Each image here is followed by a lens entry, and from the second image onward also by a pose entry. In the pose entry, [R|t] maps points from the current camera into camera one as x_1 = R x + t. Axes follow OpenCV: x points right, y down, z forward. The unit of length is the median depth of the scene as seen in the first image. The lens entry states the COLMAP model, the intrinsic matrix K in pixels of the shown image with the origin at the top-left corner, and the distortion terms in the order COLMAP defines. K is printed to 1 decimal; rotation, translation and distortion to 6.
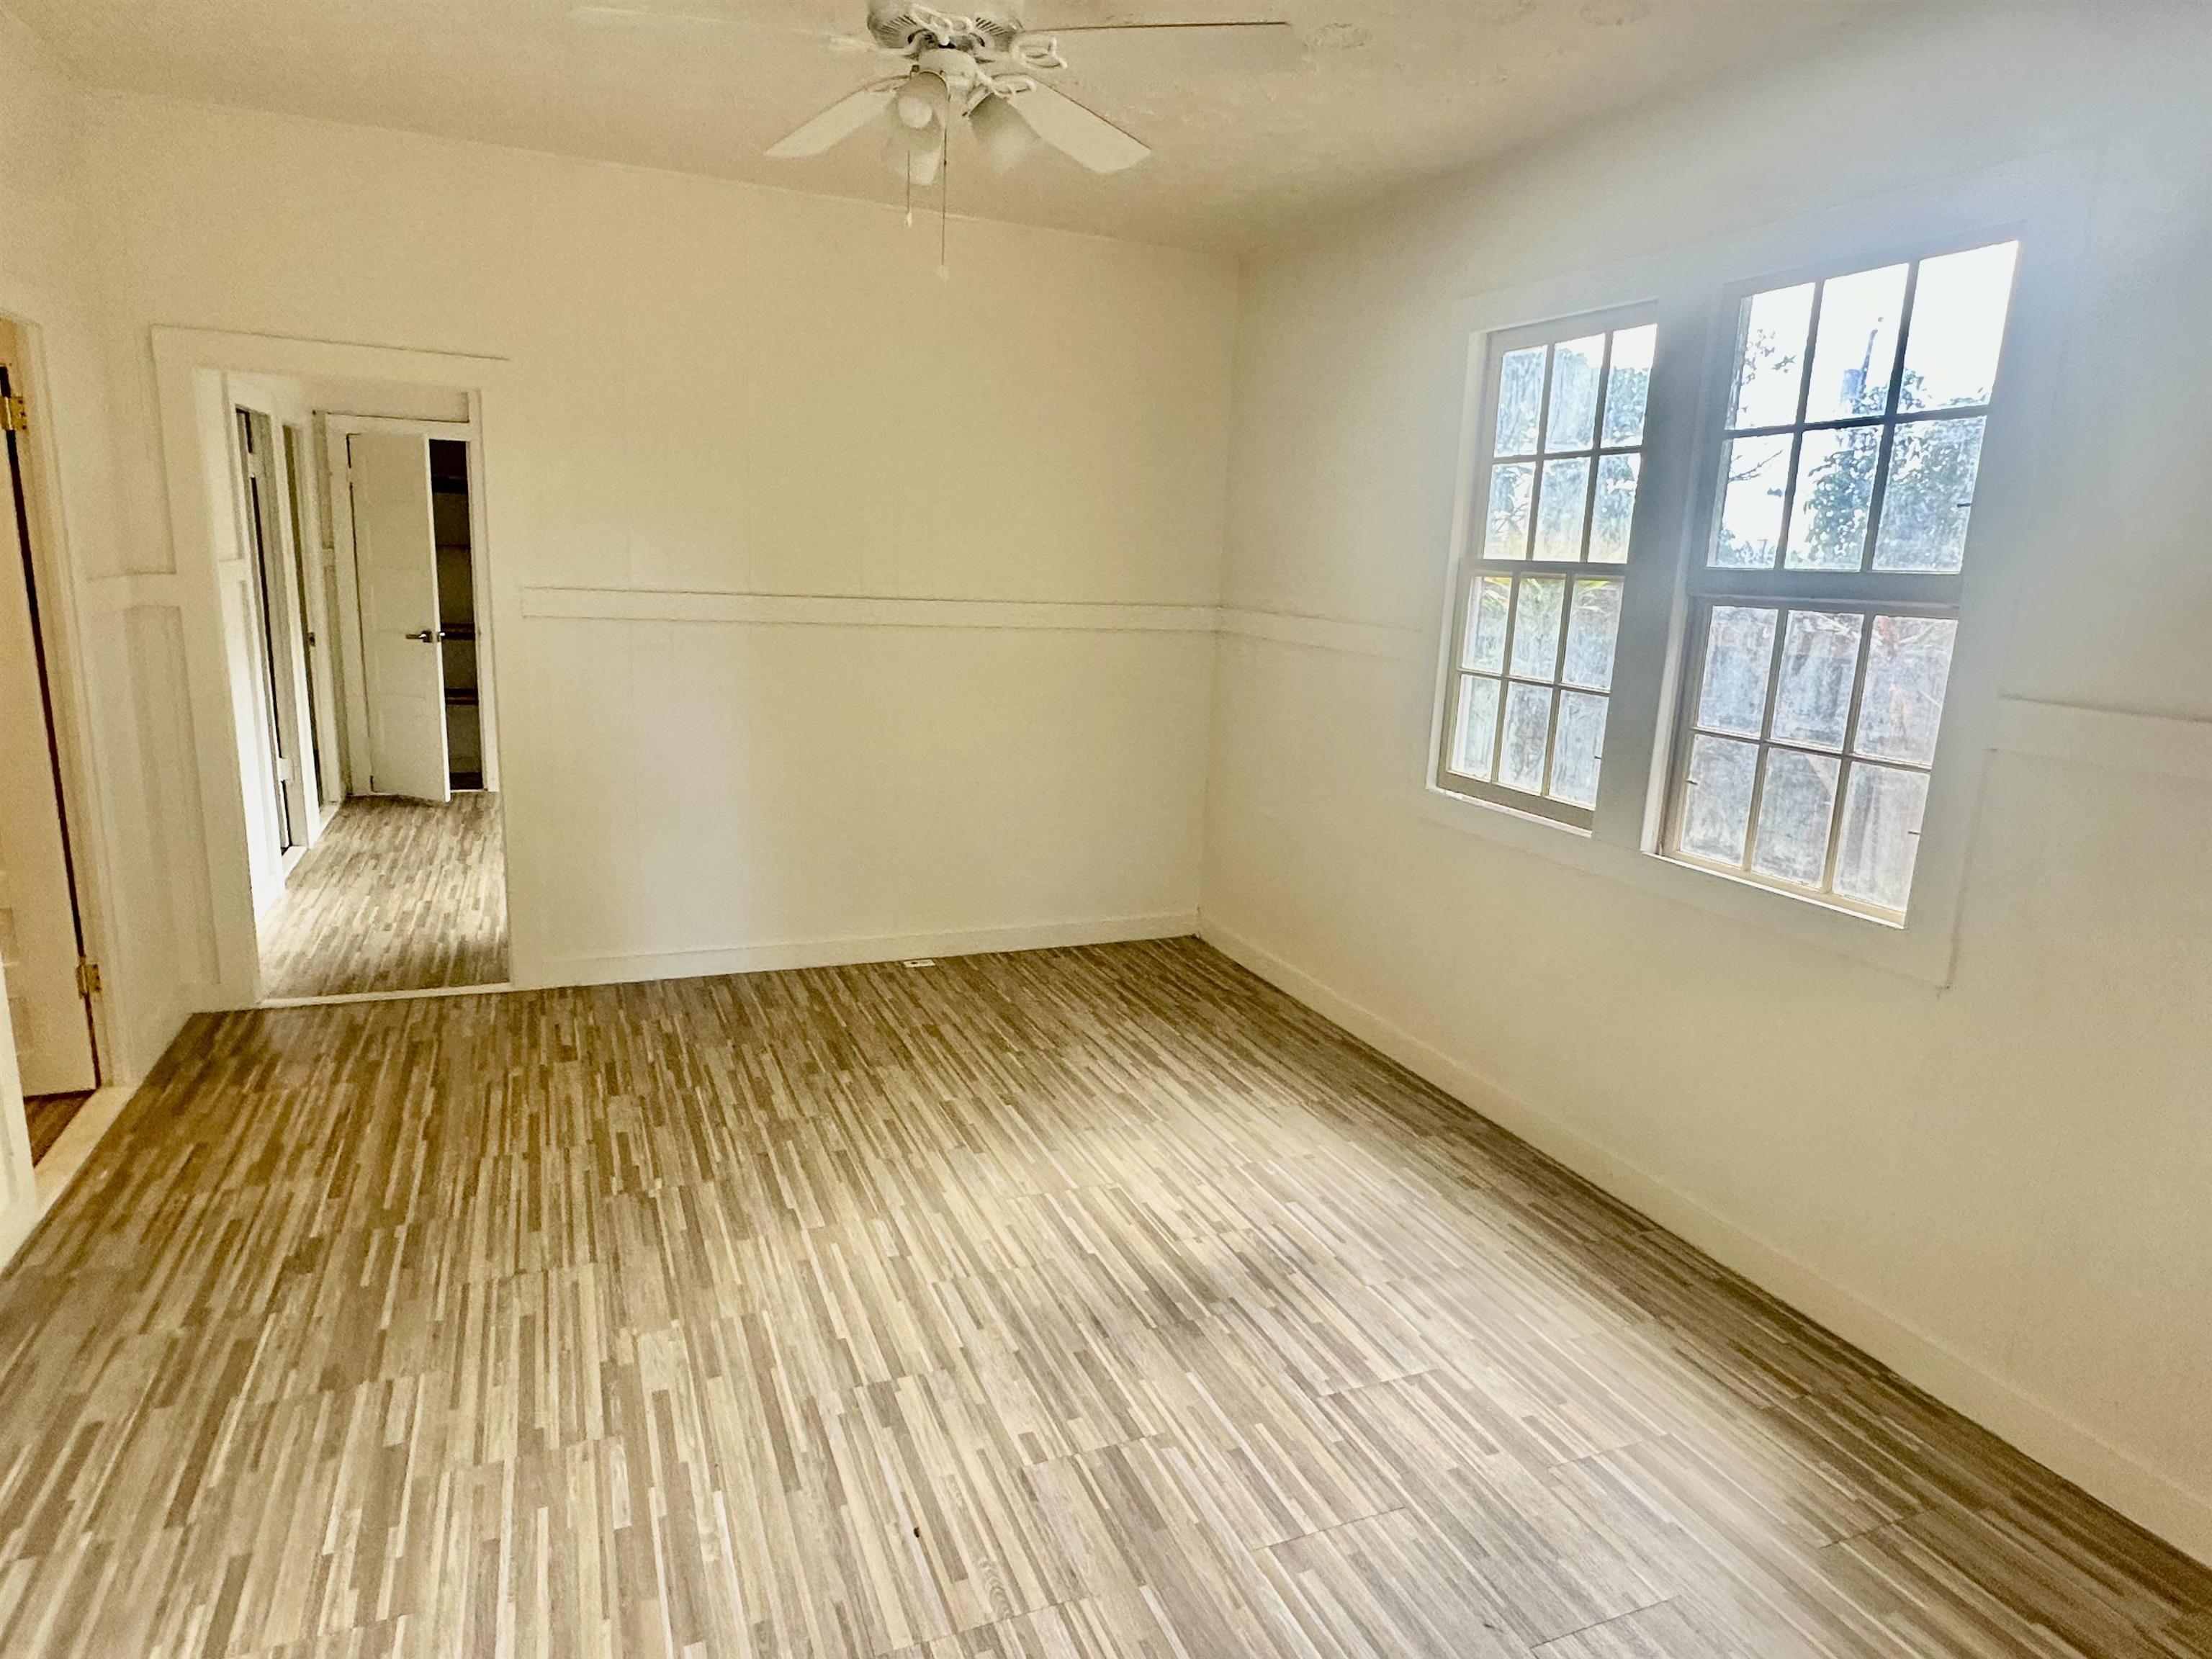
lens RADIAL K [[1283.1, 0, 1094.7], [0, 1283.1, 825.2], [0, 0, 1]] dist [-0.002253, 0.000958]
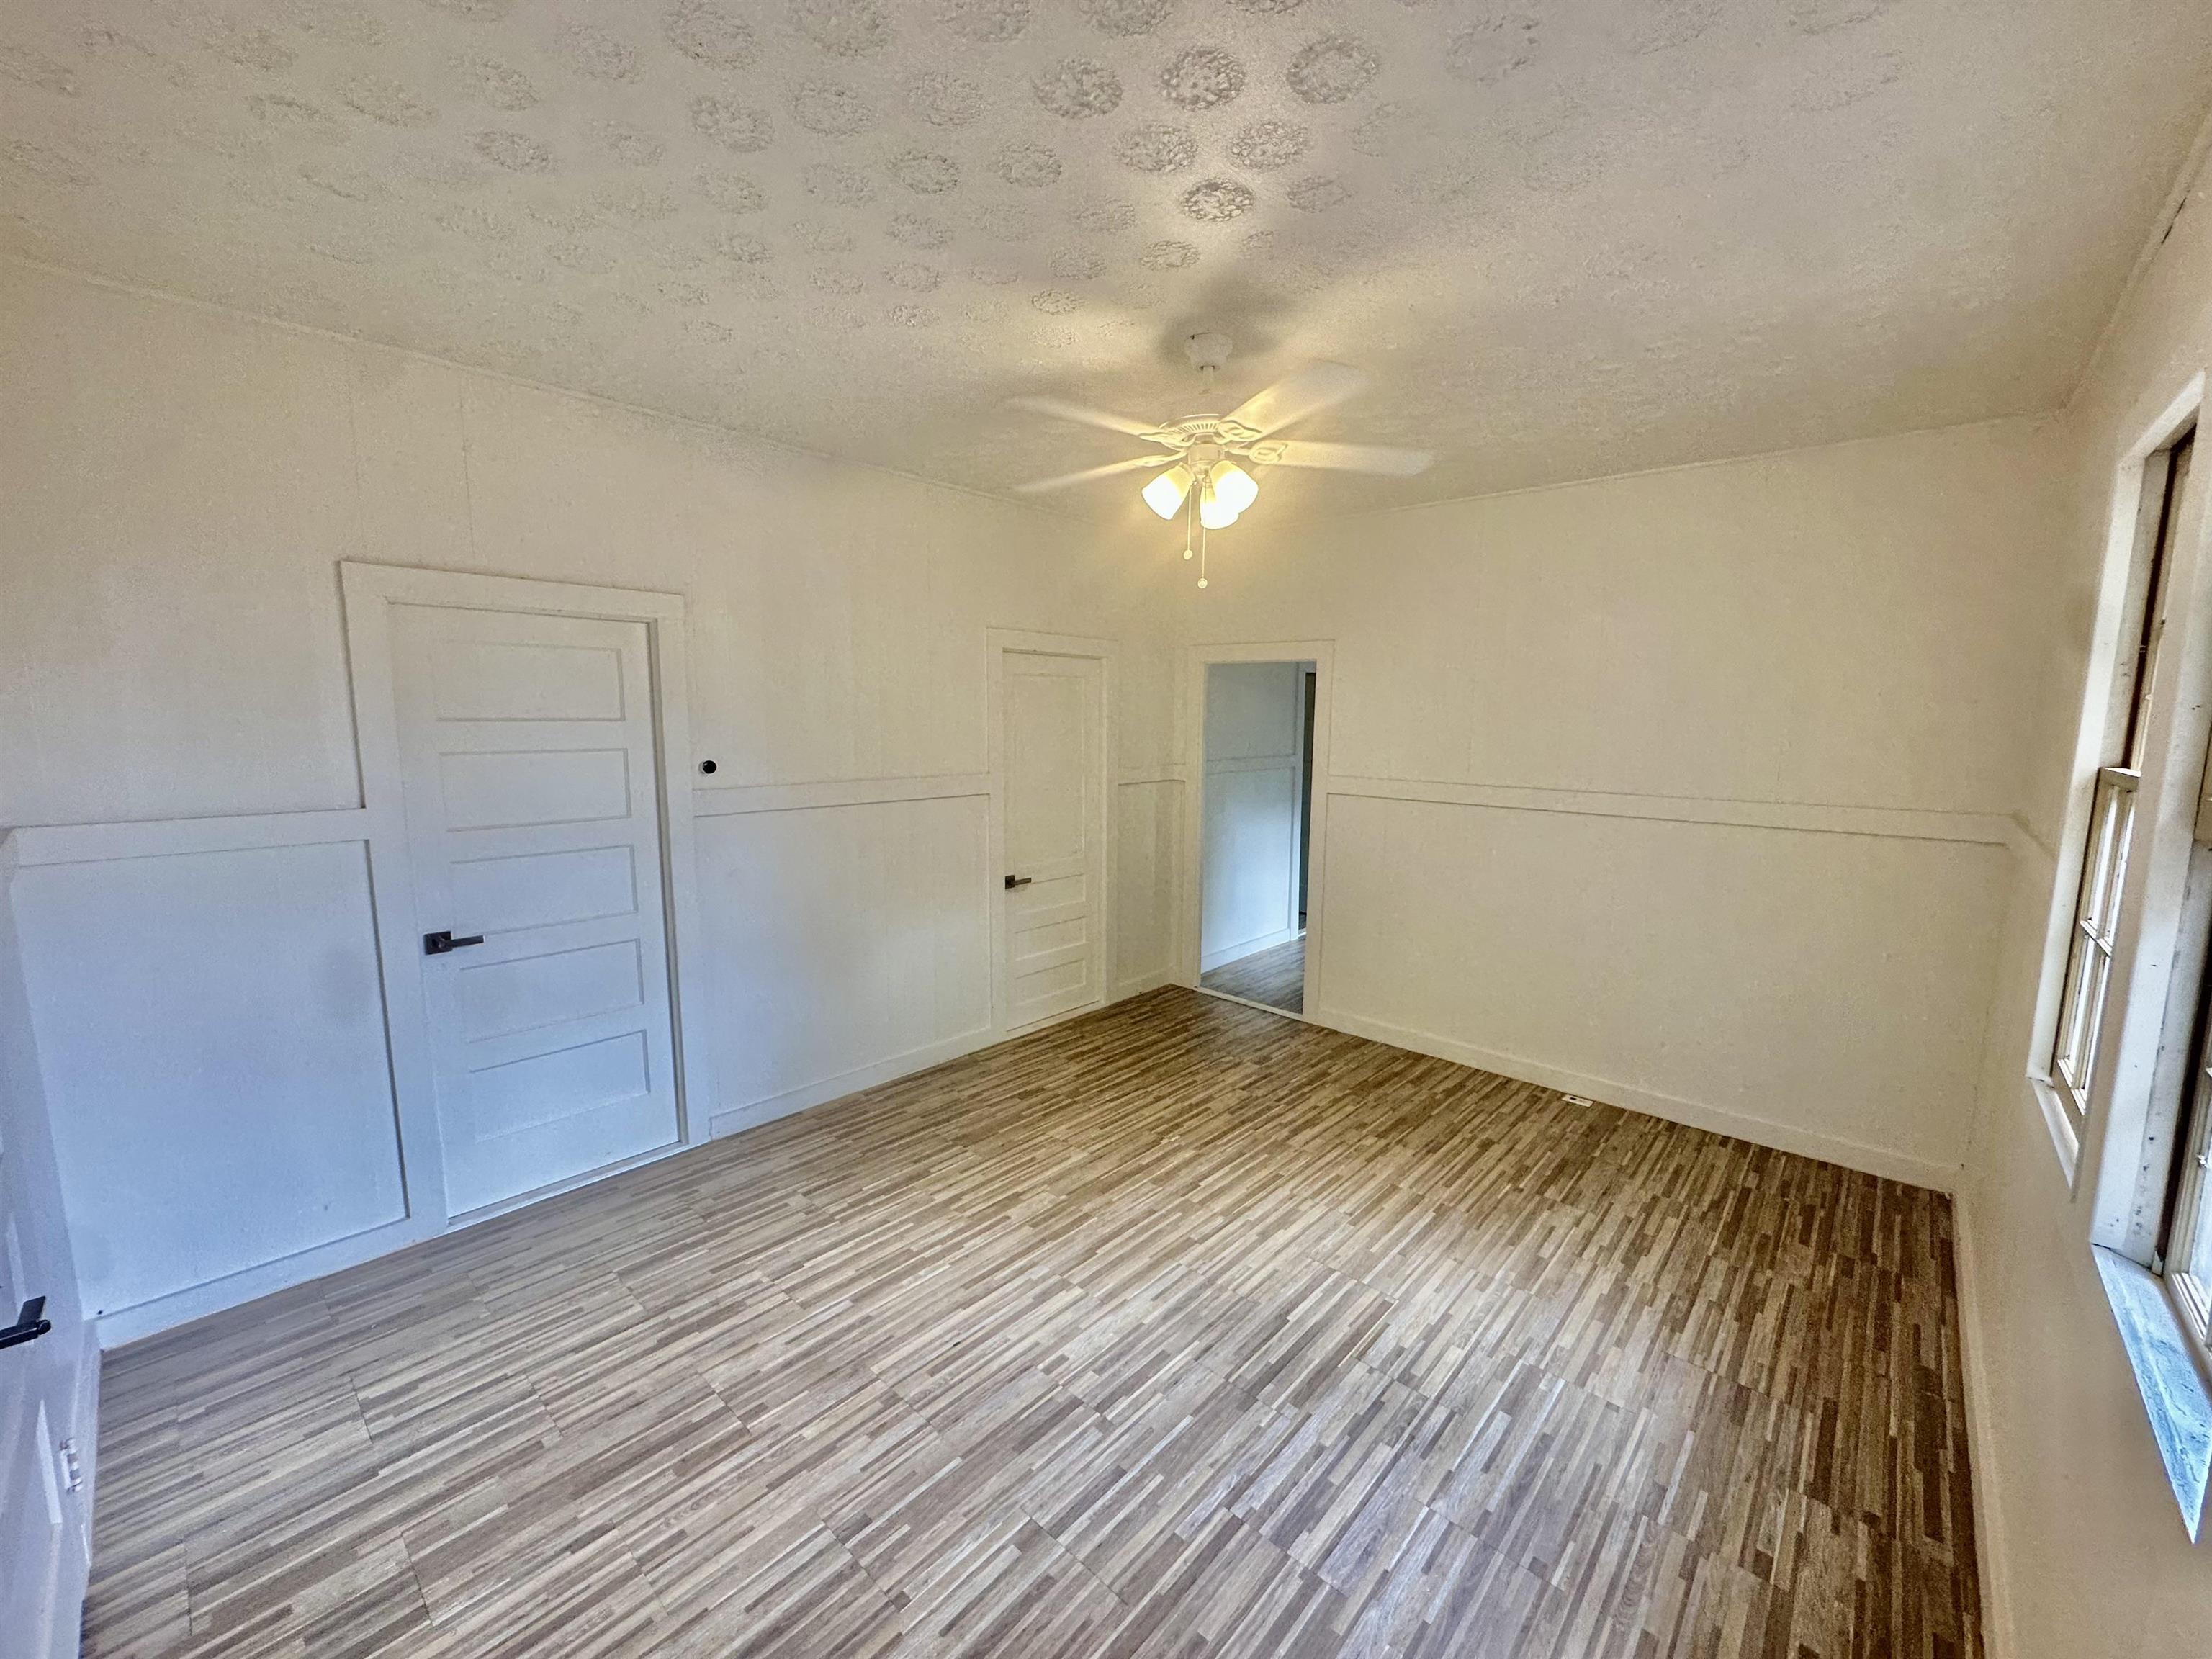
lens RADIAL K [[886.5, 0, 1111.1], [0, 886.5, 823.4], [0, 0, 1]] dist [-0.004368, 0.001338]
pose [[0.425733, 0.072943, -0.901904, 0.623218], [-0.177655, 0.984084, -0.004271, -0.098114], [0.887237, 0.162046, 0.431915, 0.377814]]
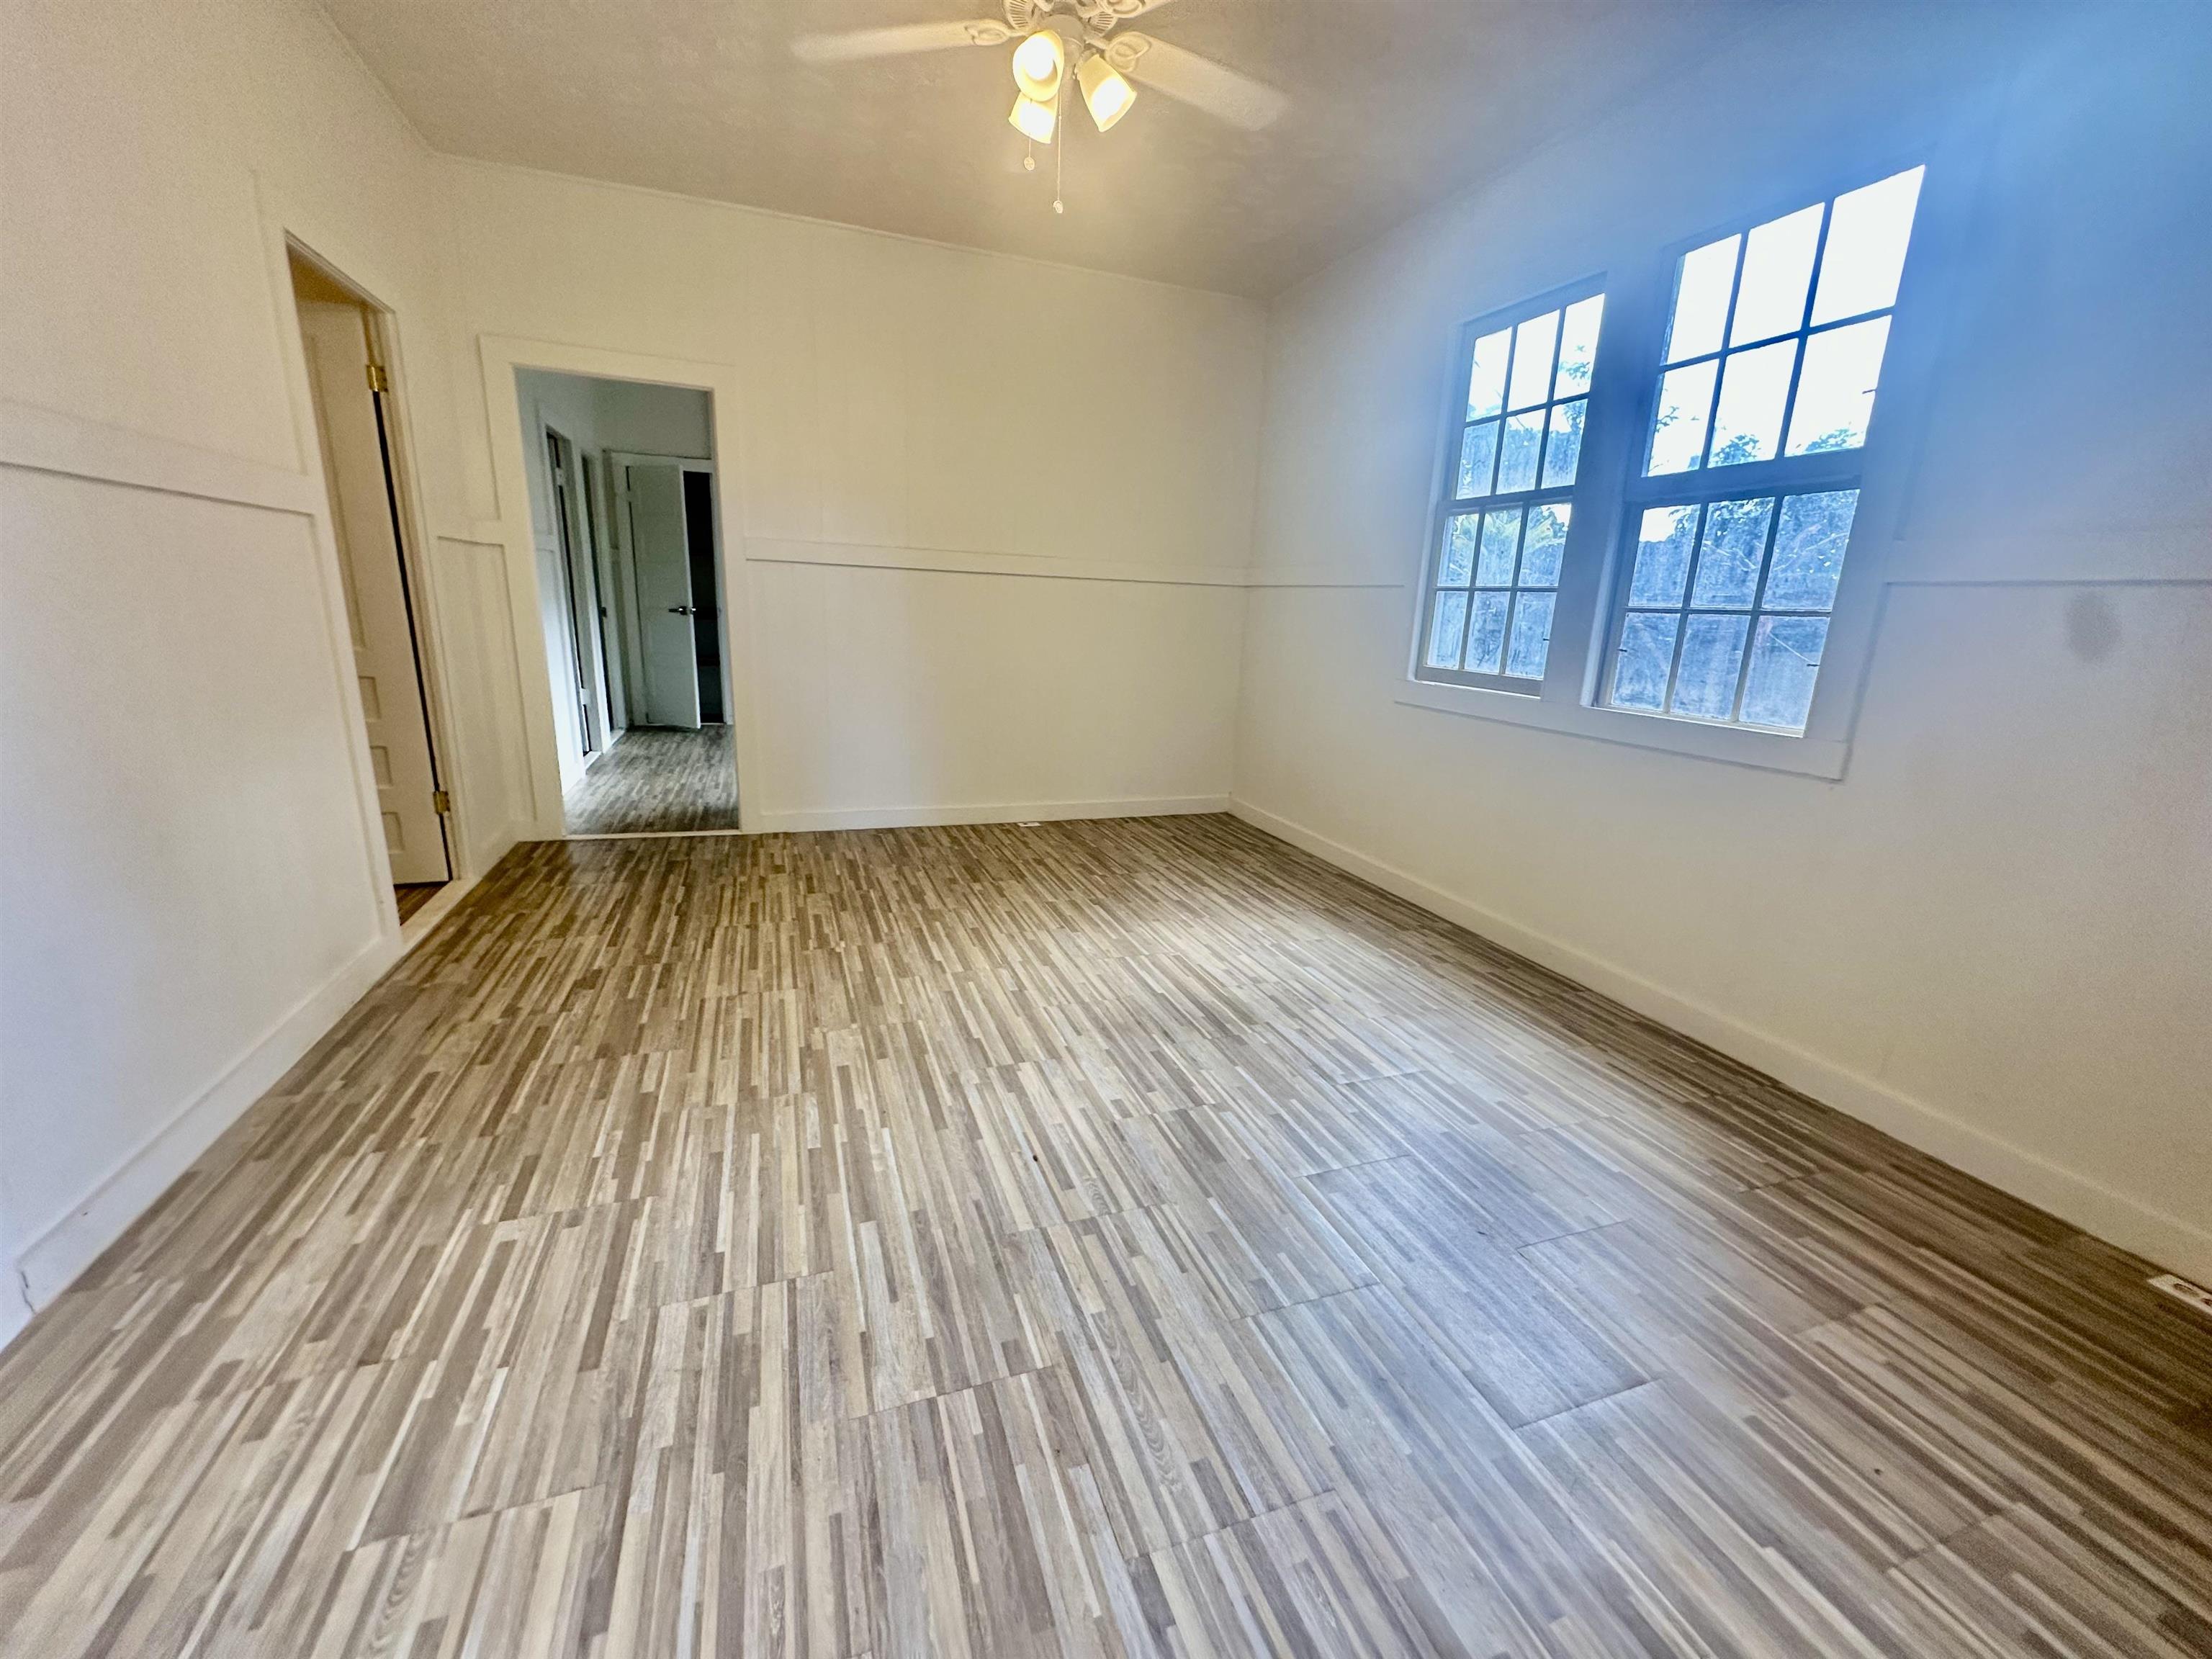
lens RADIAL K [[886.5, 0, 1104.2], [0, 886.5, 823.9], [0, 0, 1]] dist [-0.004368, 0.001338]
pose [[0.998983, 0.007700, -0.044436, -0.020380], [-0.006182, 0.999396, 0.034210, 0.118418], [0.044673, -0.033901, 0.998426, 0.073109]]
